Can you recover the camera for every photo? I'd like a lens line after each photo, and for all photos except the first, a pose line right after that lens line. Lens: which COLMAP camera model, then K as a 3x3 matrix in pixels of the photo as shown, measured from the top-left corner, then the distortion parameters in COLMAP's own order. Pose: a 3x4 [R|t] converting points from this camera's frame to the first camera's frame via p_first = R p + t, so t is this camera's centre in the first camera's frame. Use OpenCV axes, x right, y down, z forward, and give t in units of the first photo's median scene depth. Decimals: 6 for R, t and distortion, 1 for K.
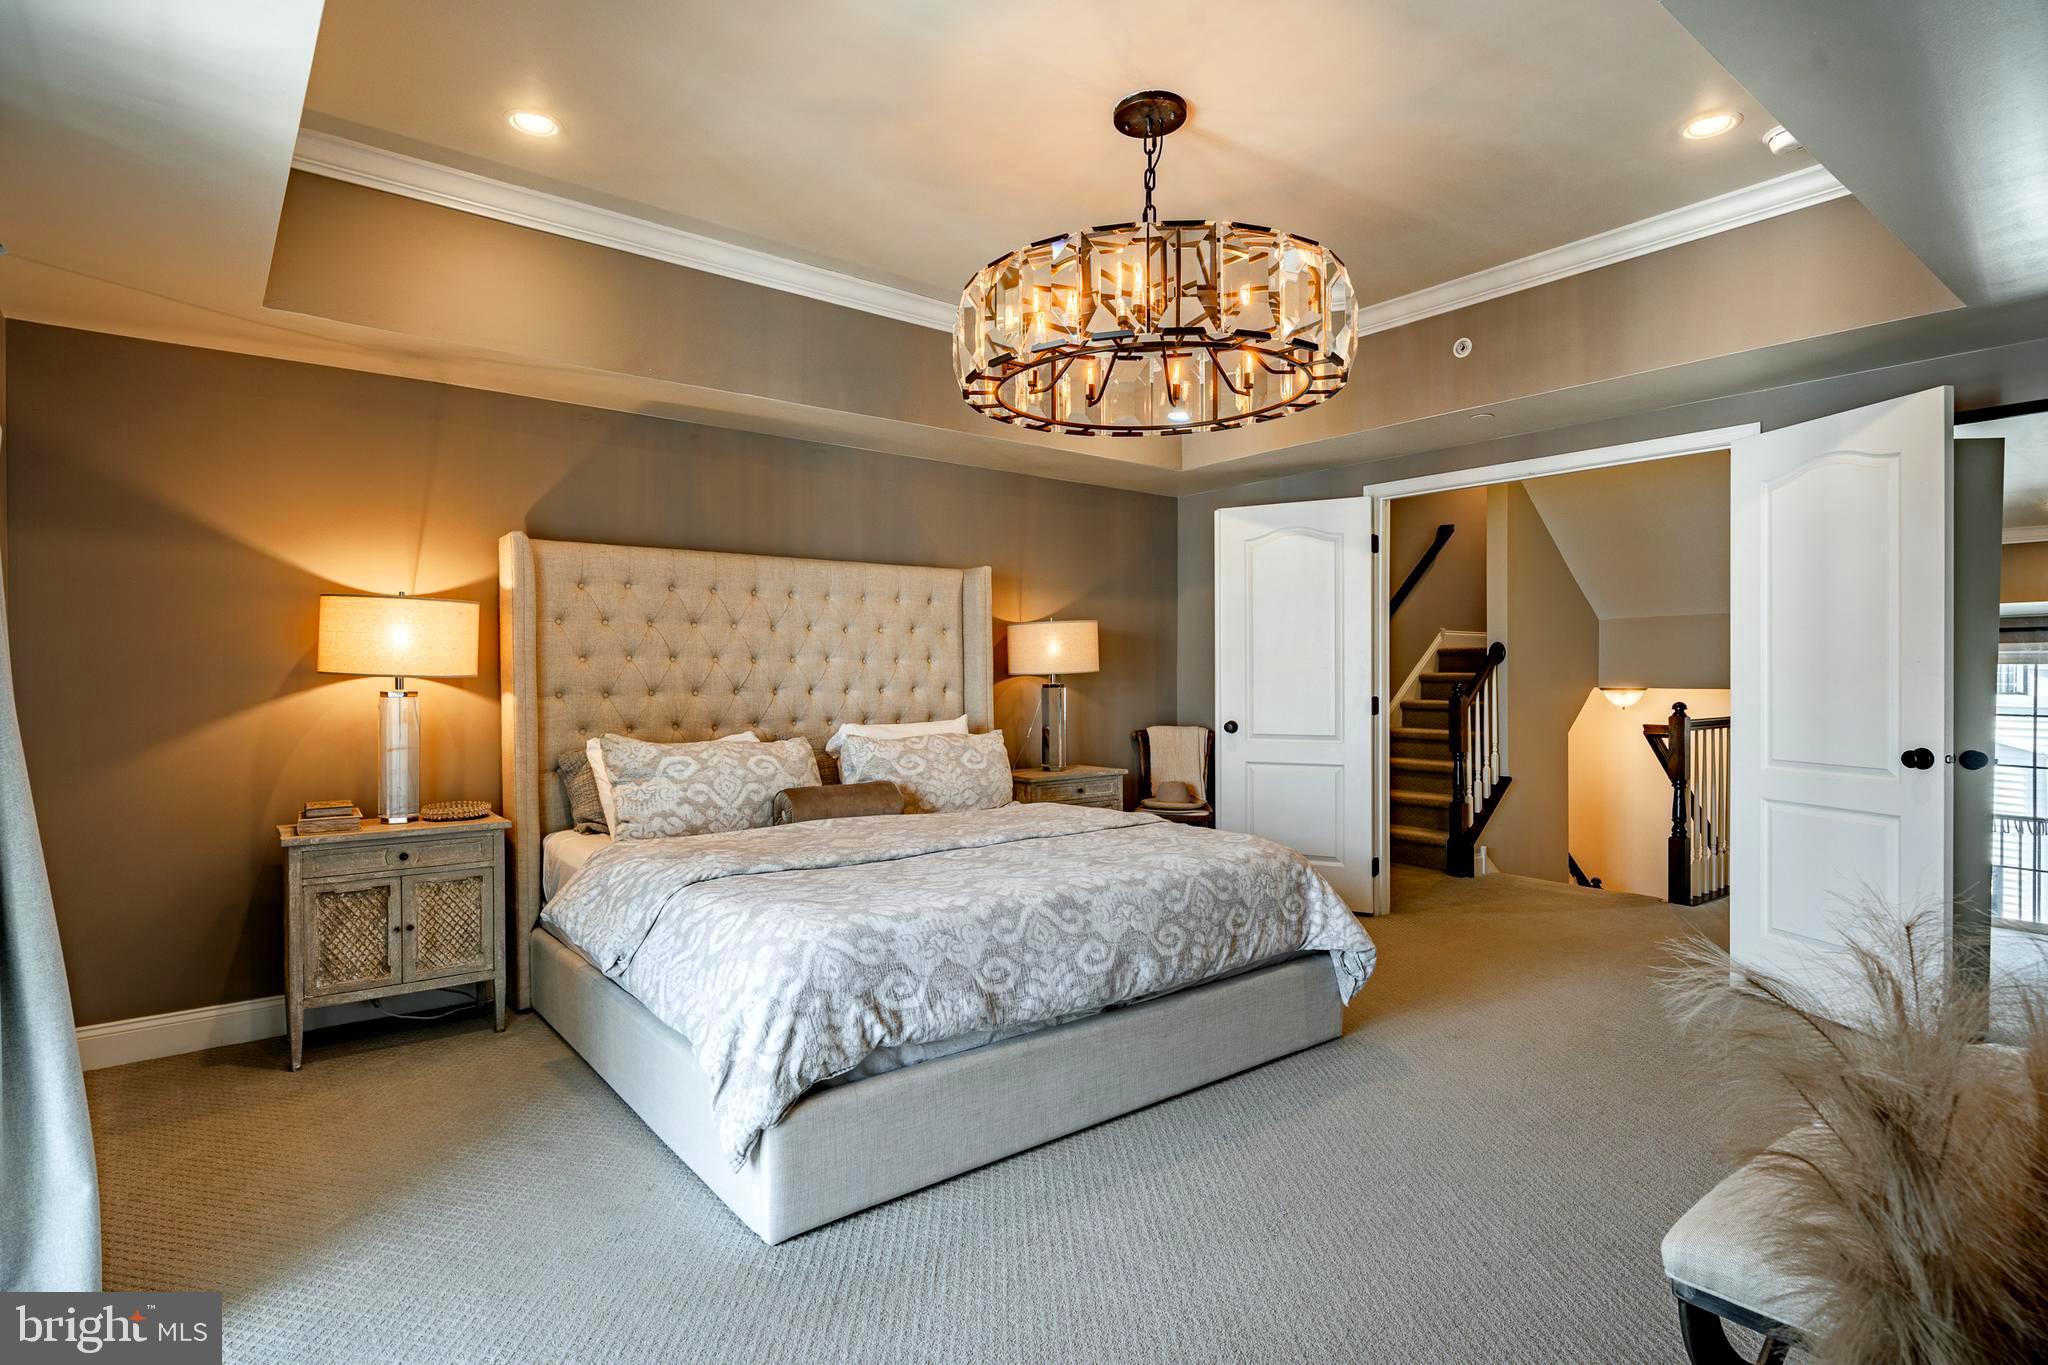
lens RADIAL K [[1042.6, 0, 1020.8], [0, 1042.6, 684.3], [0, 0, 1]] dist [0.001610, 0.000636]
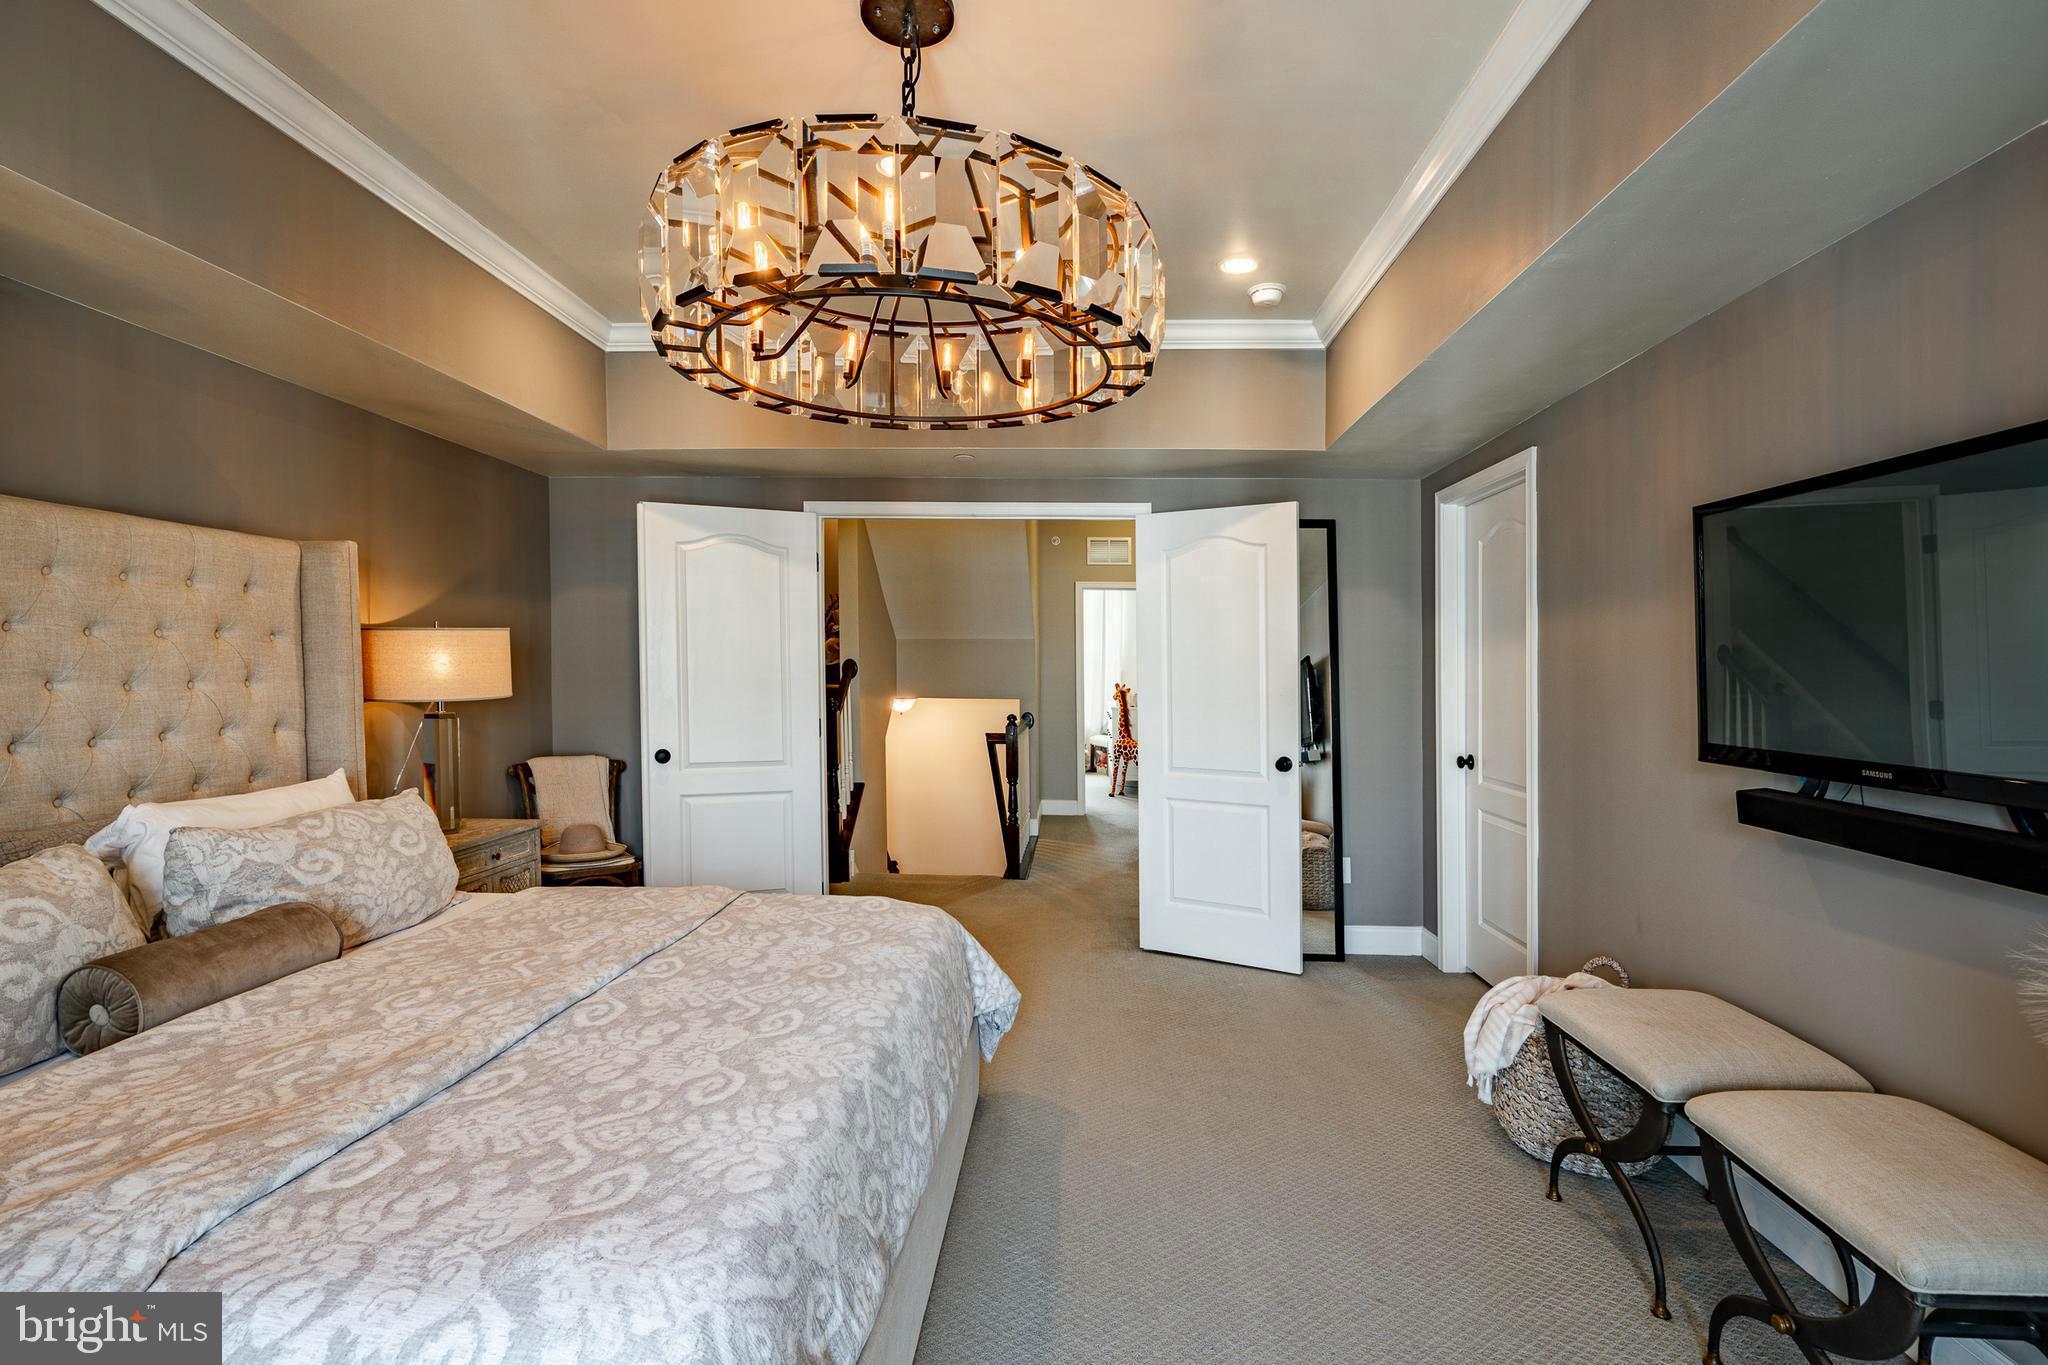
lens RADIAL K [[944.7, 0, 1029.7], [0, 944.7, 683.8], [0, 0, 1]] dist [-0.001067, 0.000406]
pose [[0.648401, -0.002886, 0.761294, -0.227856], [-0.005001, 0.999955, 0.008050, -0.031184], [-0.761283, -0.009027, 0.648357, 0.298104]]
